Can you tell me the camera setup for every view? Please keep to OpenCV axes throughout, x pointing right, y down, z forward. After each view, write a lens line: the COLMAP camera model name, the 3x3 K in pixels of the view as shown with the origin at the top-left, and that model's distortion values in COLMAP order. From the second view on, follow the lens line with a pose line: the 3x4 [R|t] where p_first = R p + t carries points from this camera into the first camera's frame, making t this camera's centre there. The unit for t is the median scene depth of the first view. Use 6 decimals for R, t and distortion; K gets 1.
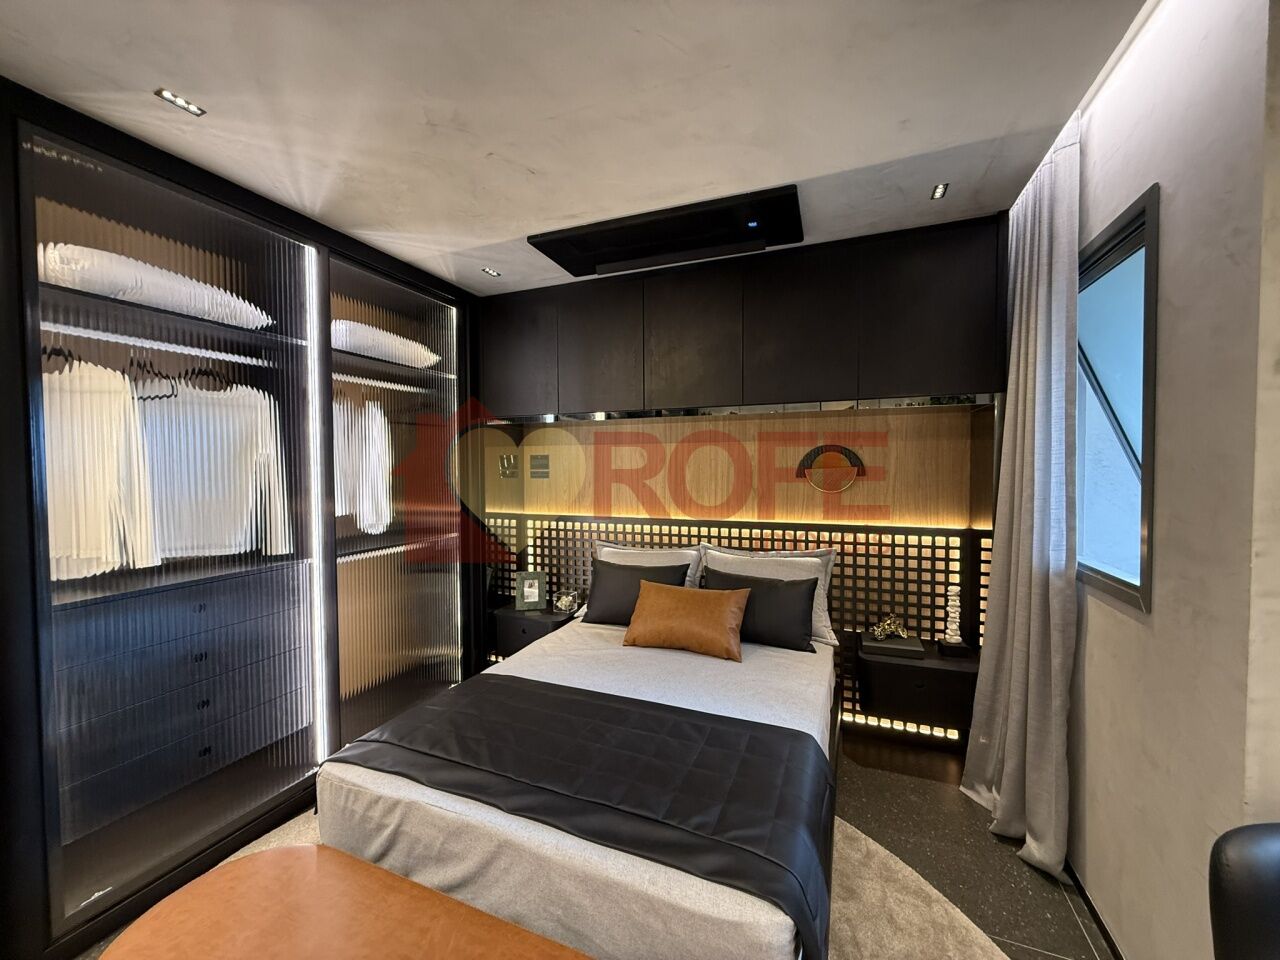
lens RADIAL K [[510.7, 0, 635.8], [0, 510.7, 477.8], [0, 0, 1]] dist [0.002733, -0.000307]
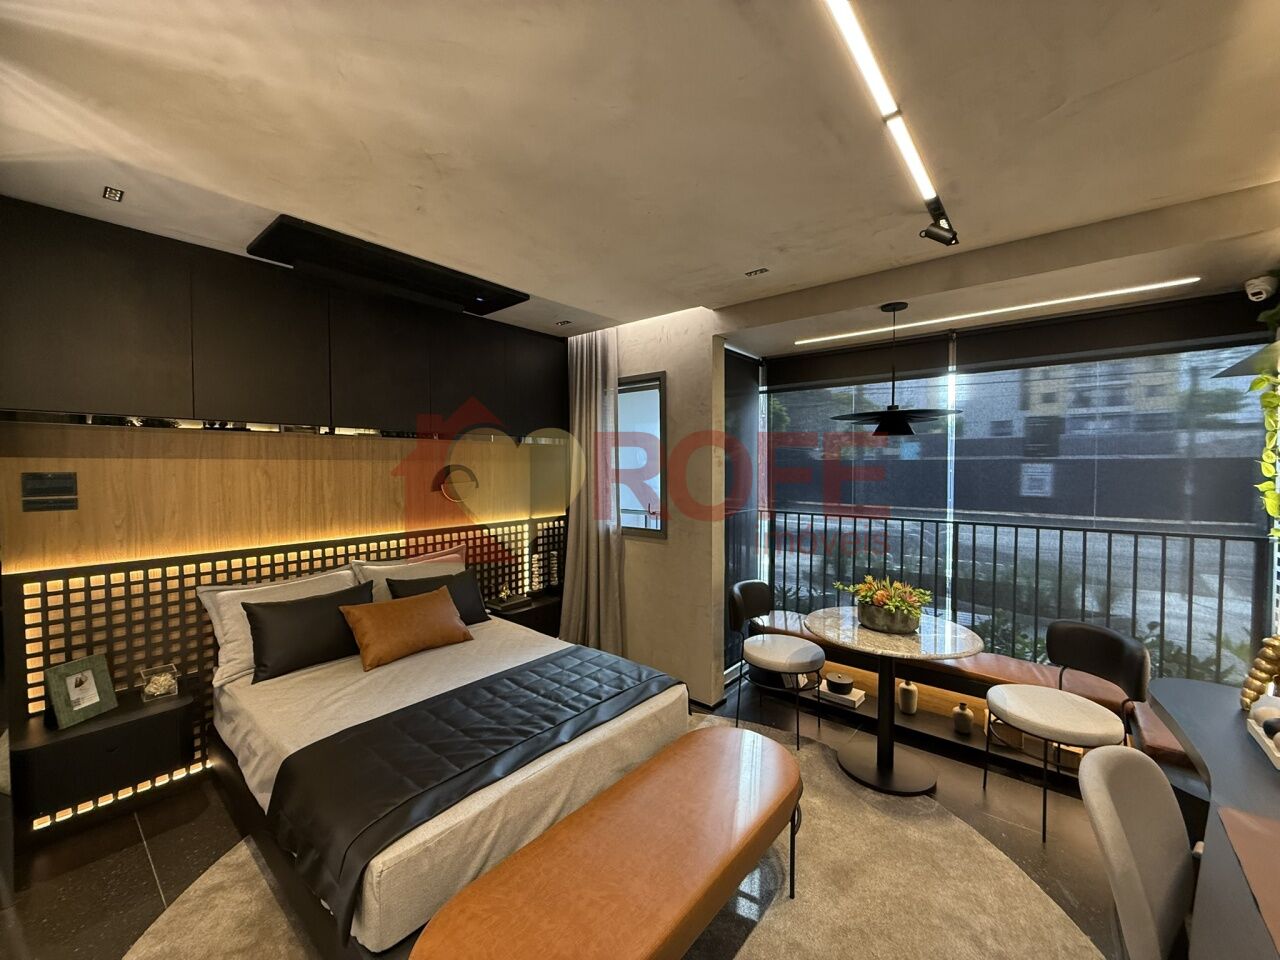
lens RADIAL K [[510.7, 0, 636.8], [0, 510.7, 482.1], [0, 0, 1]] dist [0.002733, -0.000307]
pose [[0.296096, -0.028681, 0.954727, -0.766004], [0.022244, 0.999485, 0.023127, -0.043659], [-0.954899, 0.014389, 0.296582, 0.200529]]
